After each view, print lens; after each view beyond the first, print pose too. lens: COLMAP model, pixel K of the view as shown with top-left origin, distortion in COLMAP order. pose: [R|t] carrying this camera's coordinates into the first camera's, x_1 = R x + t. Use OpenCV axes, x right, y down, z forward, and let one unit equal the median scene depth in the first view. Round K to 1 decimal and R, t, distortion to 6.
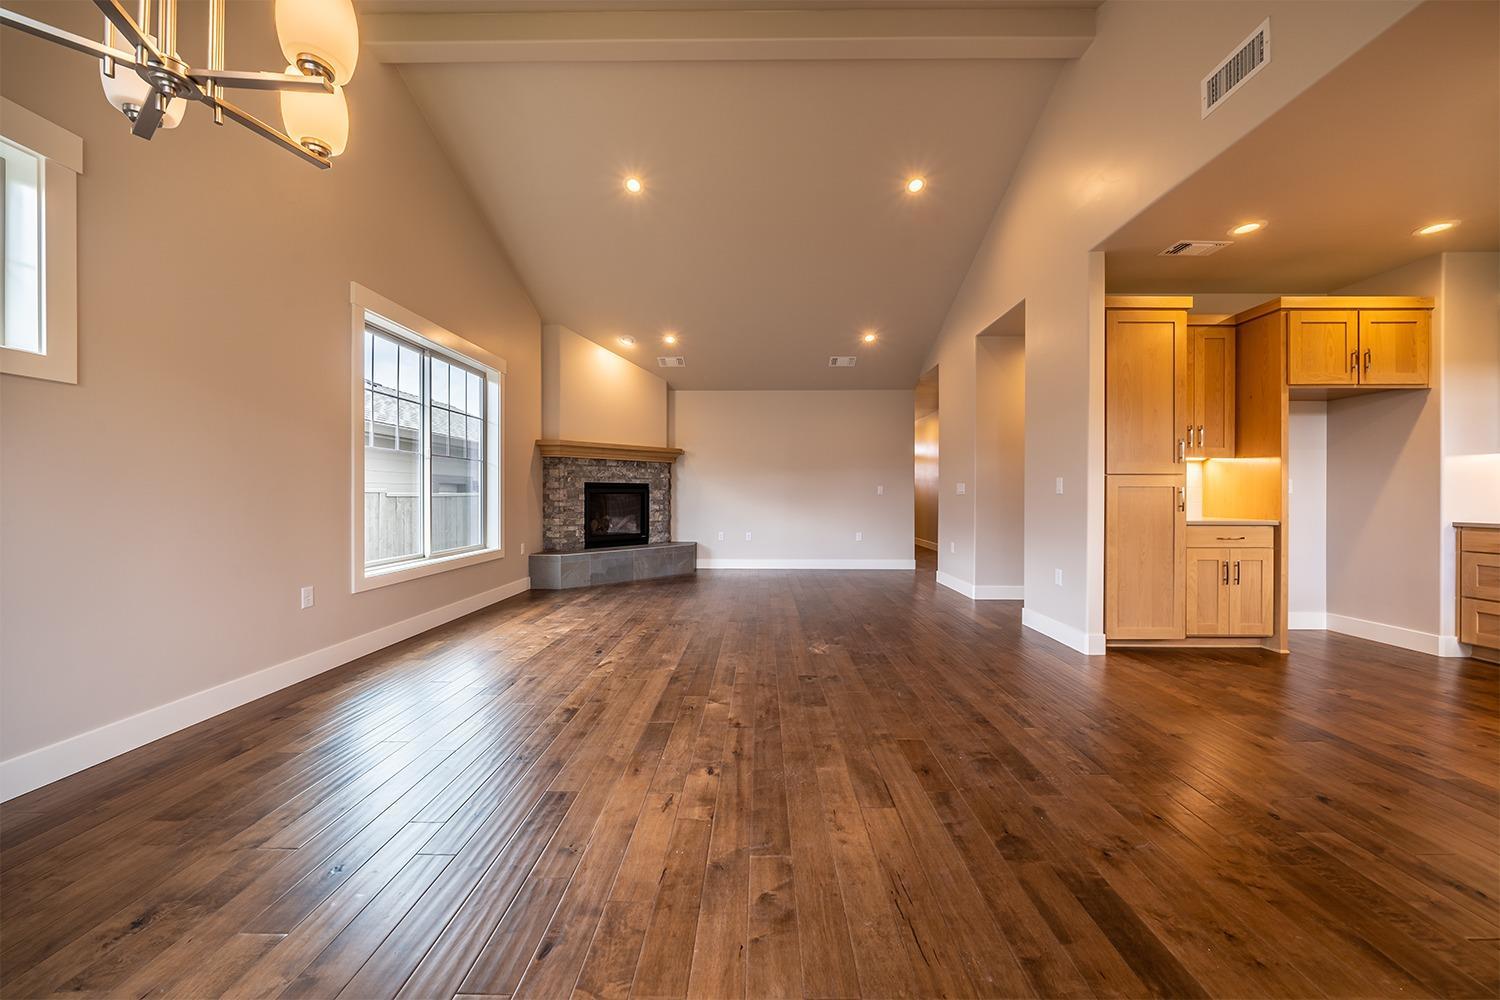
lens RADIAL K [[520.6, 0, 752.4], [0, 520.6, 493.9], [0, 0, 1]] dist [-0.003421, -0.000197]
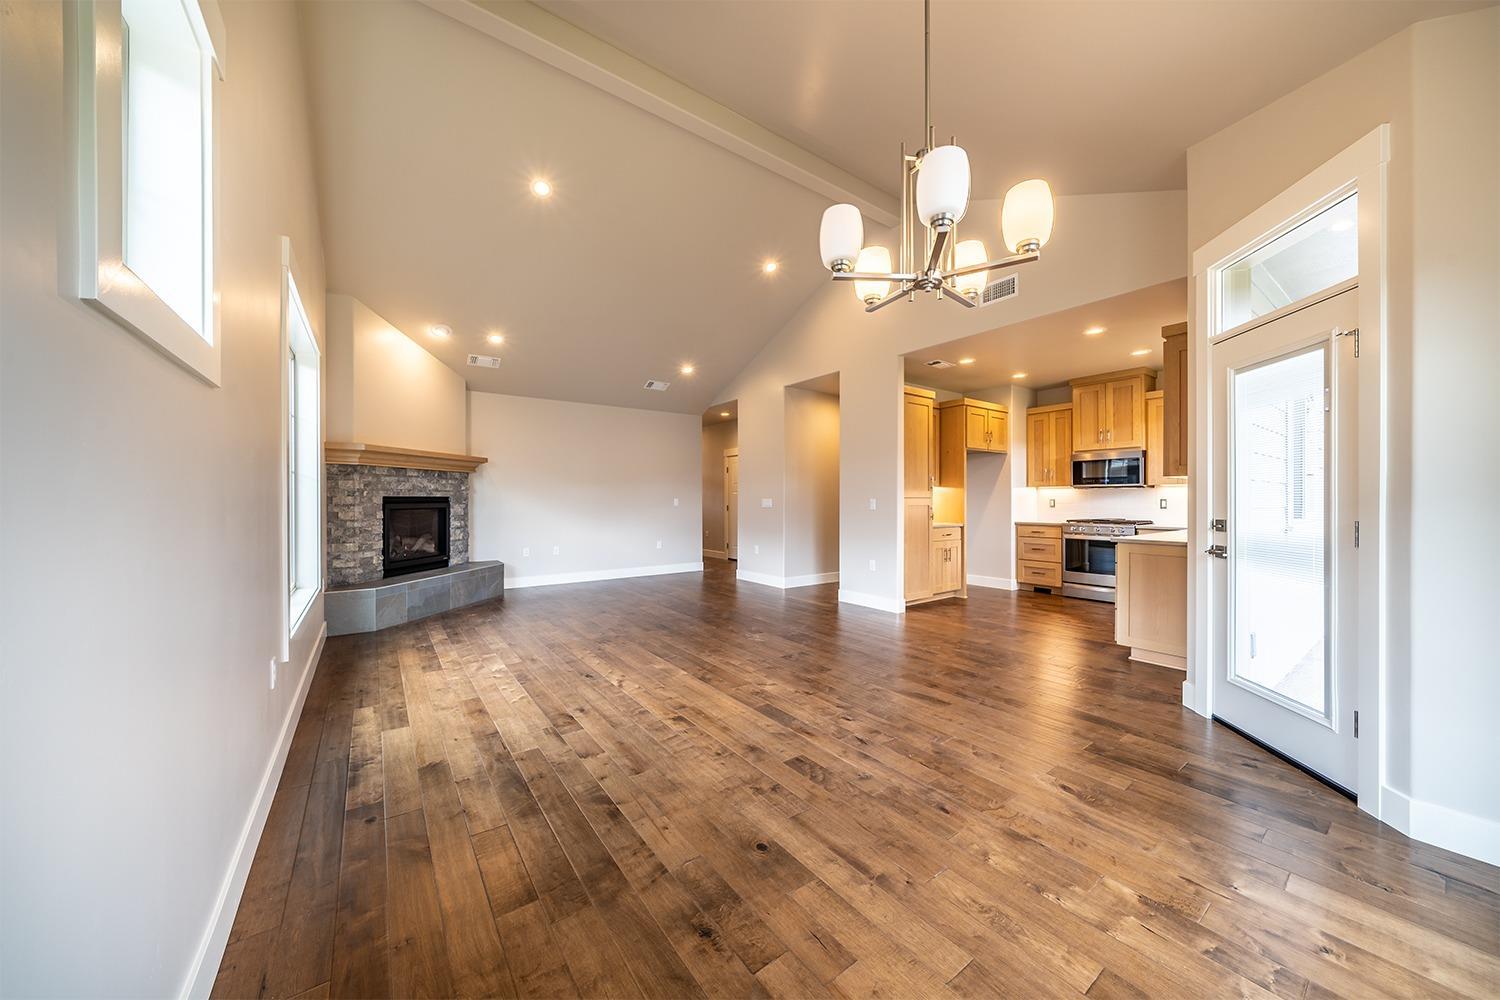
lens RADIAL K [[520.1, 0, 750.6], [0, 520.1, 497.9], [0, 0, 1]] dist [-0.002251, -0.000115]
pose [[0.797926, -0.000423, 0.602755, -0.408259], [-0.000646, 0.999999, 0.001557, -0.024848], [-0.602755, -0.001632, 0.797925, 0.011597]]
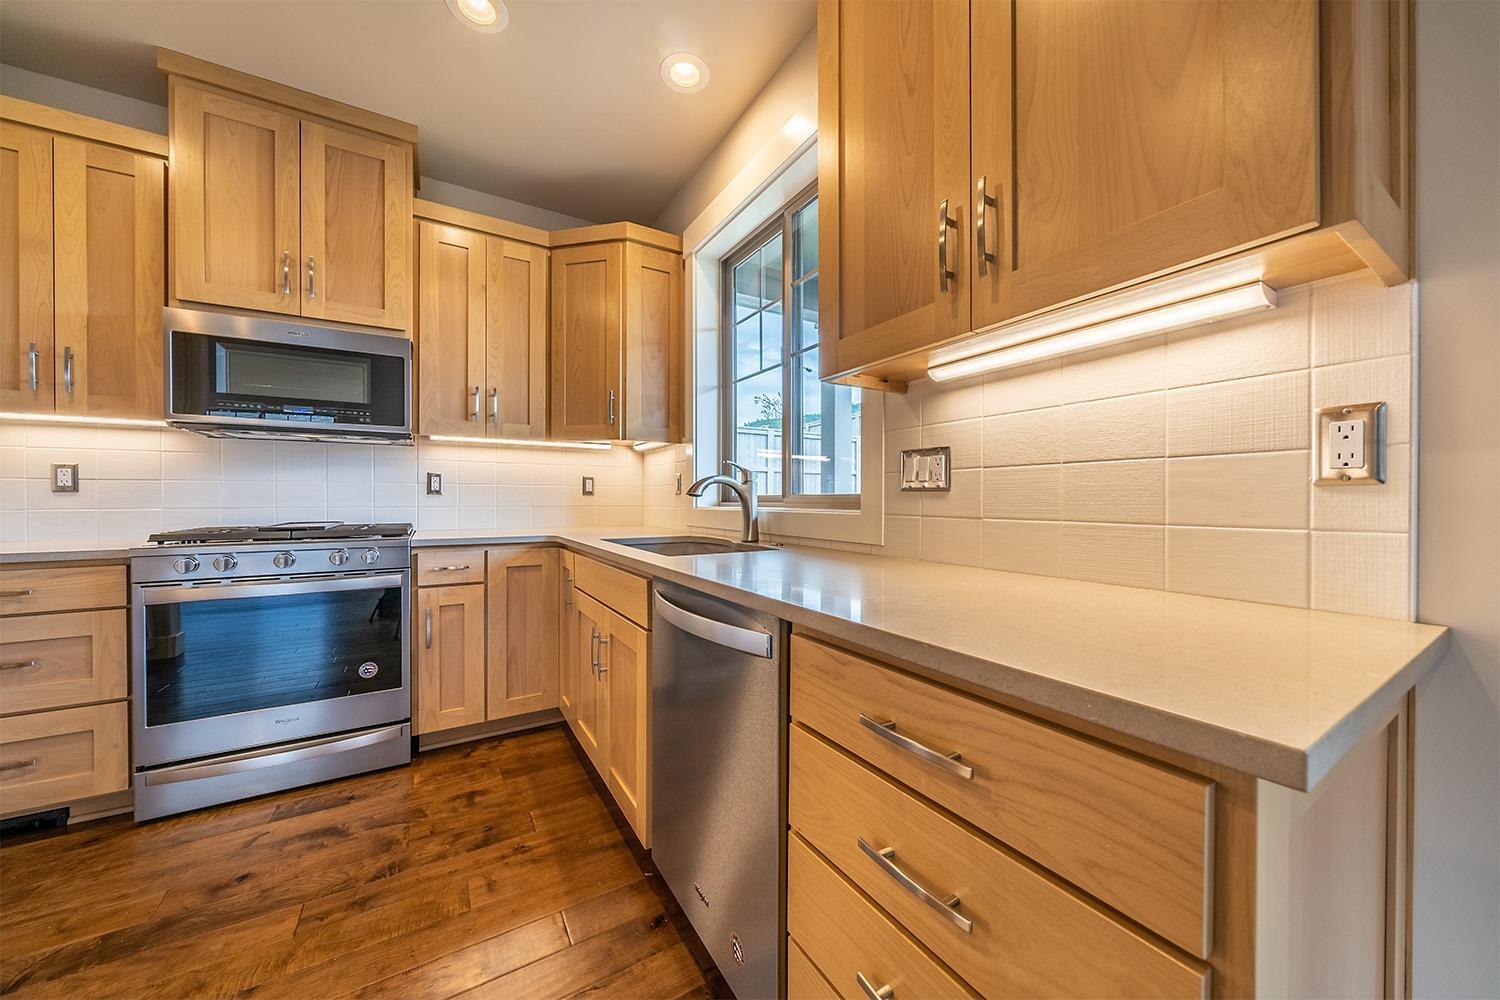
lens RADIAL K [[515.4, 0, 745.3], [0, 515.4, 503.3], [0, 0, 1]] dist [-0.005156, -0.000097]
pose [[-0.528298, -0.011037, 0.848987, 0.396431], [-0.008366, 0.999935, 0.007793, 0.000754], [-0.849018, -0.002986, -0.528356, 0.367981]]
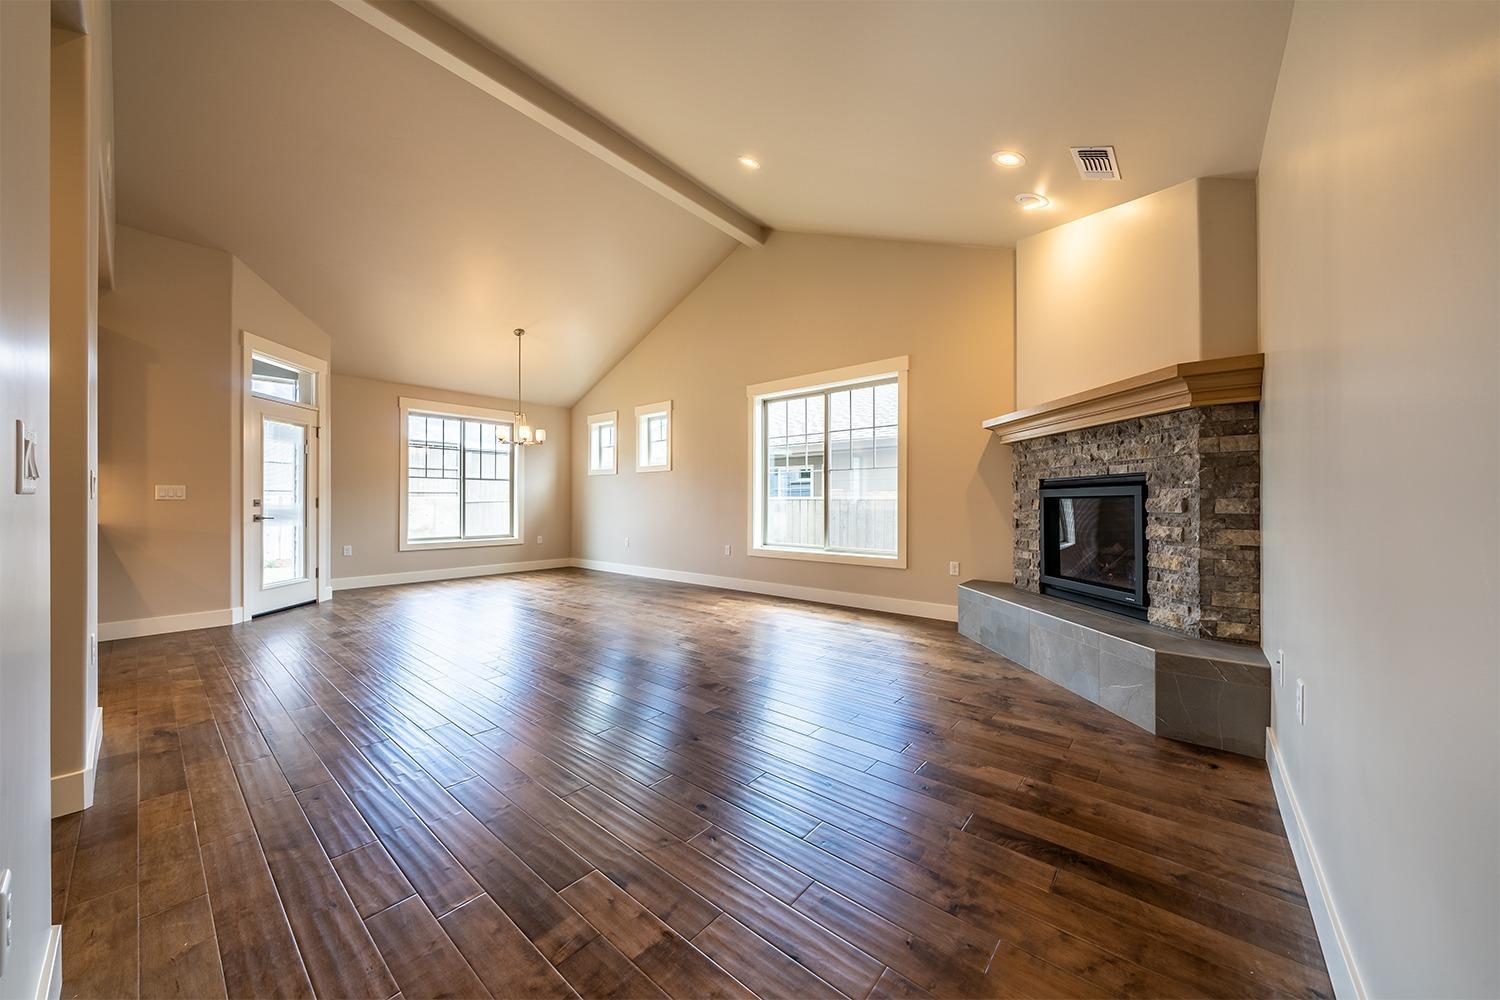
lens RADIAL K [[520.6, 0, 752.4], [0, 520.6, 493.9], [0, 0, 1]] dist [-0.003421, -0.000197]
pose [[-0.630310, -0.013549, -0.776225, 0.388757], [0.002482, 0.999807, -0.019468, 0.005235], [0.776340, -0.014197, -0.630155, 1.293736]]
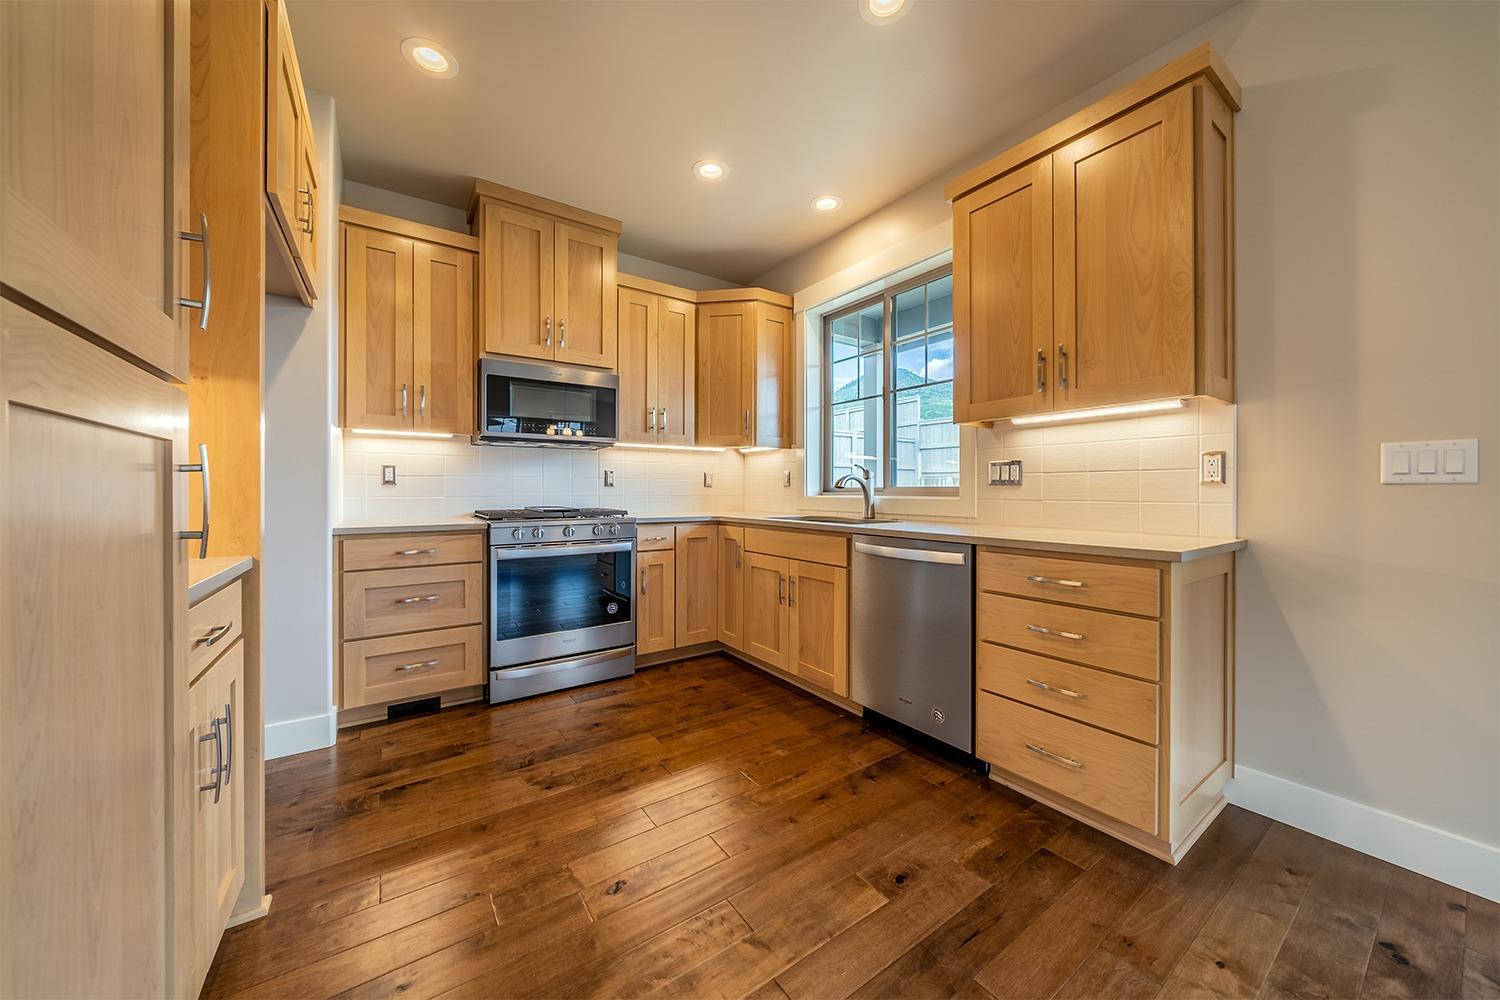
lens RADIAL K [[520.6, 0, 752.4], [0, 520.6, 493.9], [0, 0, 1]] dist [-0.003421, -0.000197]
pose [[-0.586468, -0.009835, 0.809913, 0.331810], [-0.008551, 0.999946, 0.005950, 0.002360], [-0.809927, -0.003436, -0.586520, 0.591620]]
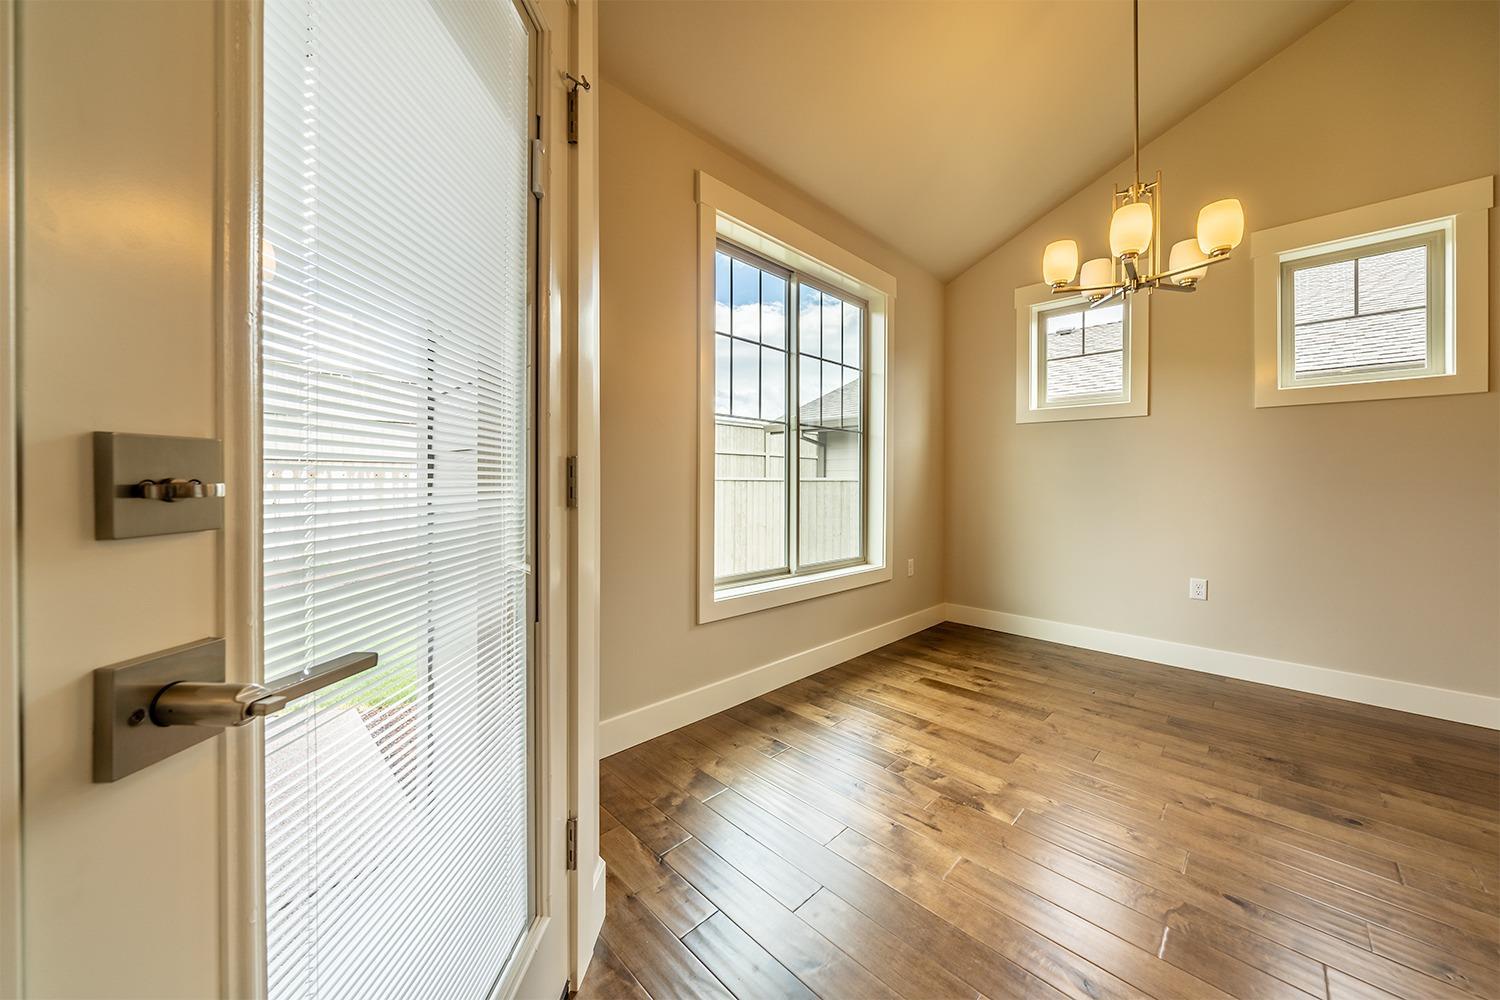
lens RADIAL K [[520.6, 0, 752.4], [0, 520.6, 493.9], [0, 0, 1]] dist [-0.003421, -0.000197]
pose [[-0.700731, 0.008164, -0.713379, 0.235516], [-0.004366, 0.999867, 0.015732, 0.001350], [0.713412, 0.014138, -0.700602, 0.221818]]
